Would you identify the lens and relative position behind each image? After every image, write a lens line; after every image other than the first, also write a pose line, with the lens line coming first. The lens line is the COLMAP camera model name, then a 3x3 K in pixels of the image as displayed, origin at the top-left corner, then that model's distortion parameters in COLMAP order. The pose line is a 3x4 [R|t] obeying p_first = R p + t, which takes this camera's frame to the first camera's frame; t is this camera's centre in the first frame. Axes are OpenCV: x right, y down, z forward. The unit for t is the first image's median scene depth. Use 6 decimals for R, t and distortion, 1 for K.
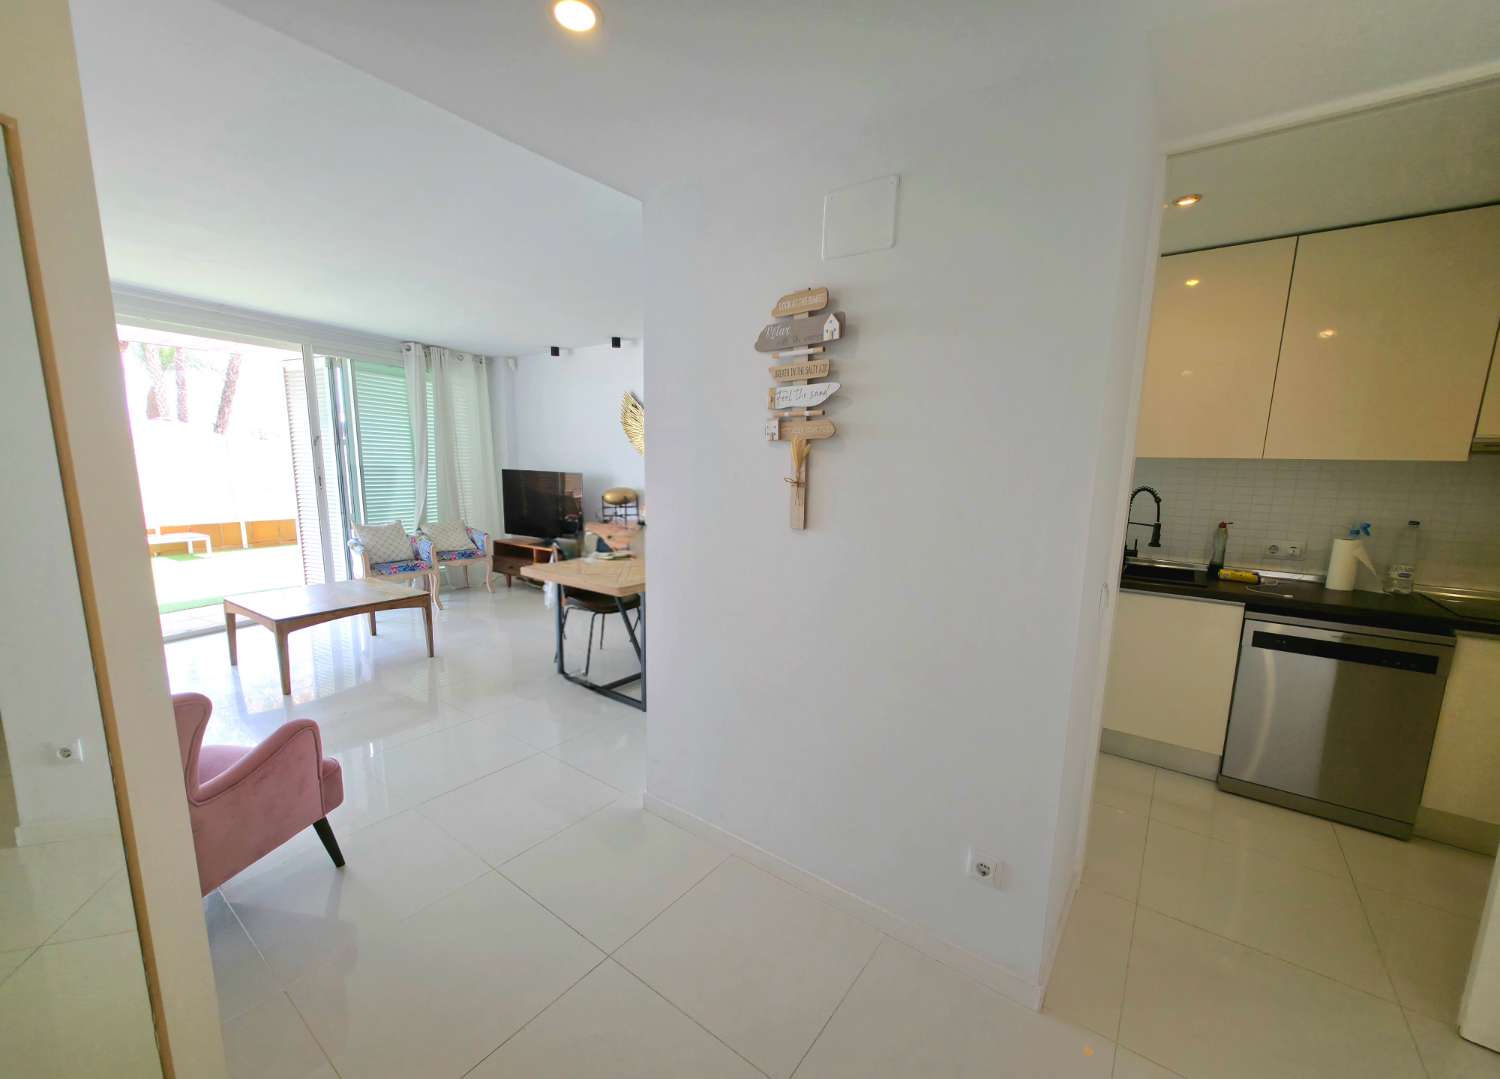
lens RADIAL K [[596.5, 0, 753.5], [0, 596.5, 557.1], [0, 0, 1]] dist [0.000973, 0.000054]
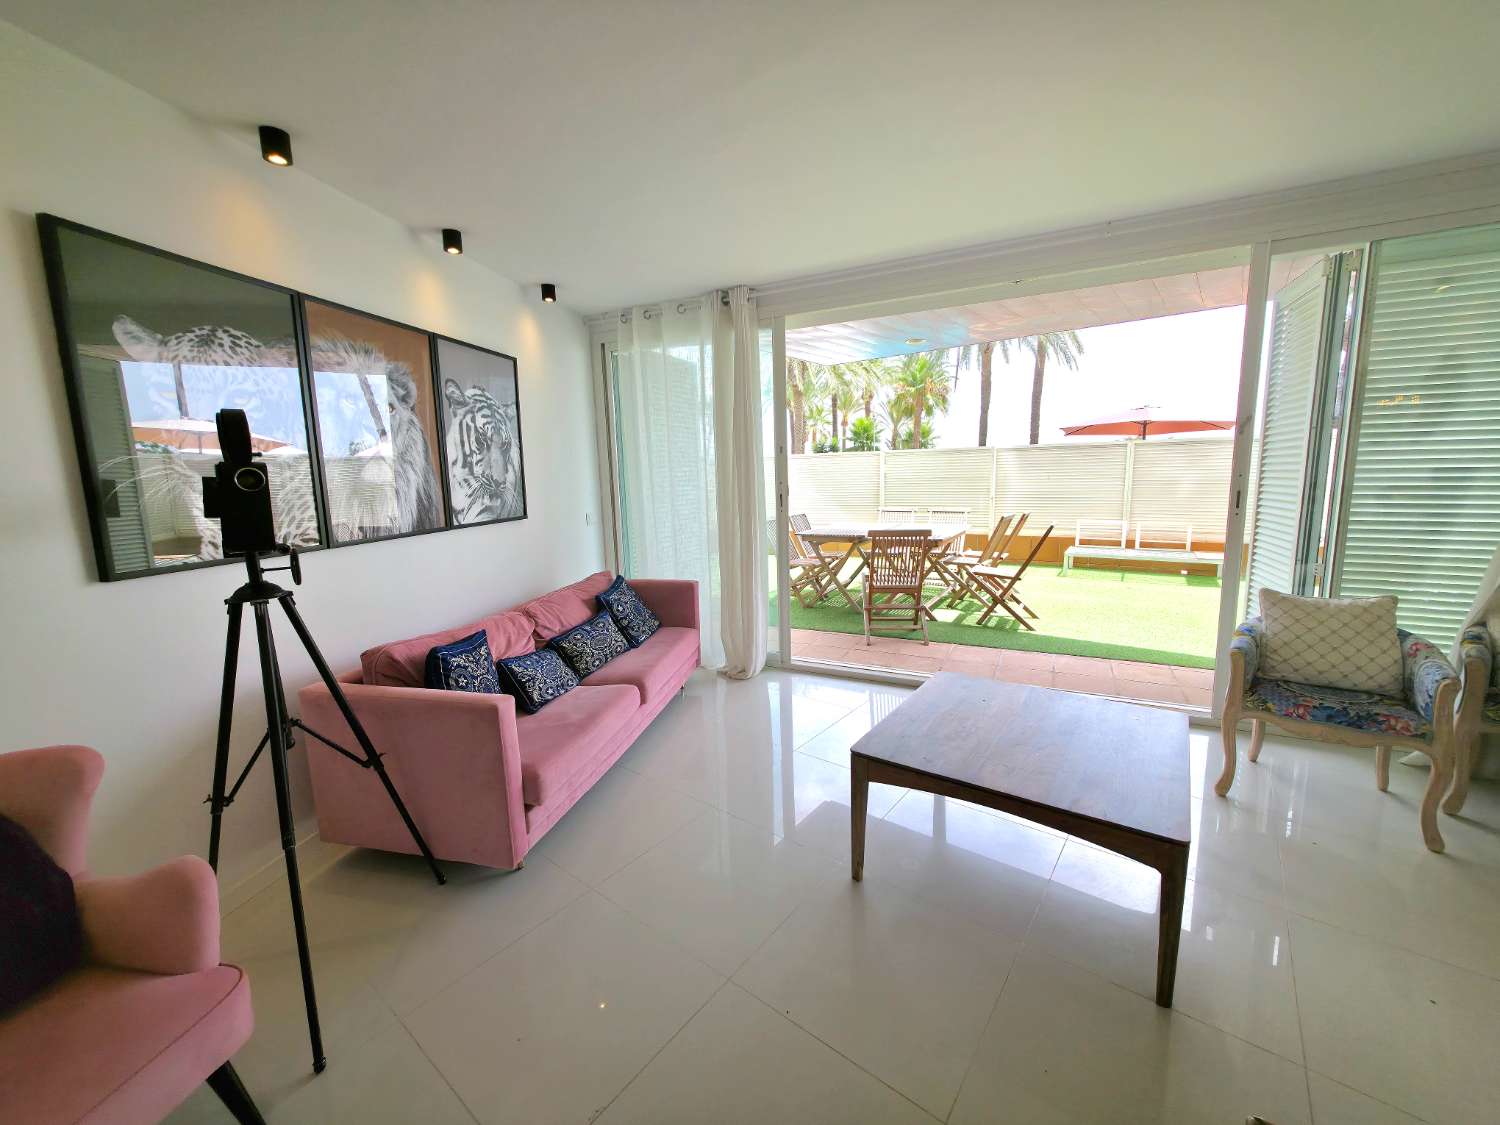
lens RADIAL K [[595.5, 0, 748.8], [0, 595.5, 557.2], [0, 0, 1]] dist [-0.000206, -0.000128]
pose [[-0.038943, 0.129590, -0.990803, -0.340818], [-0.131618, 0.982250, 0.133645, -0.184213], [0.990535, 0.135612, -0.021195, 1.182381]]
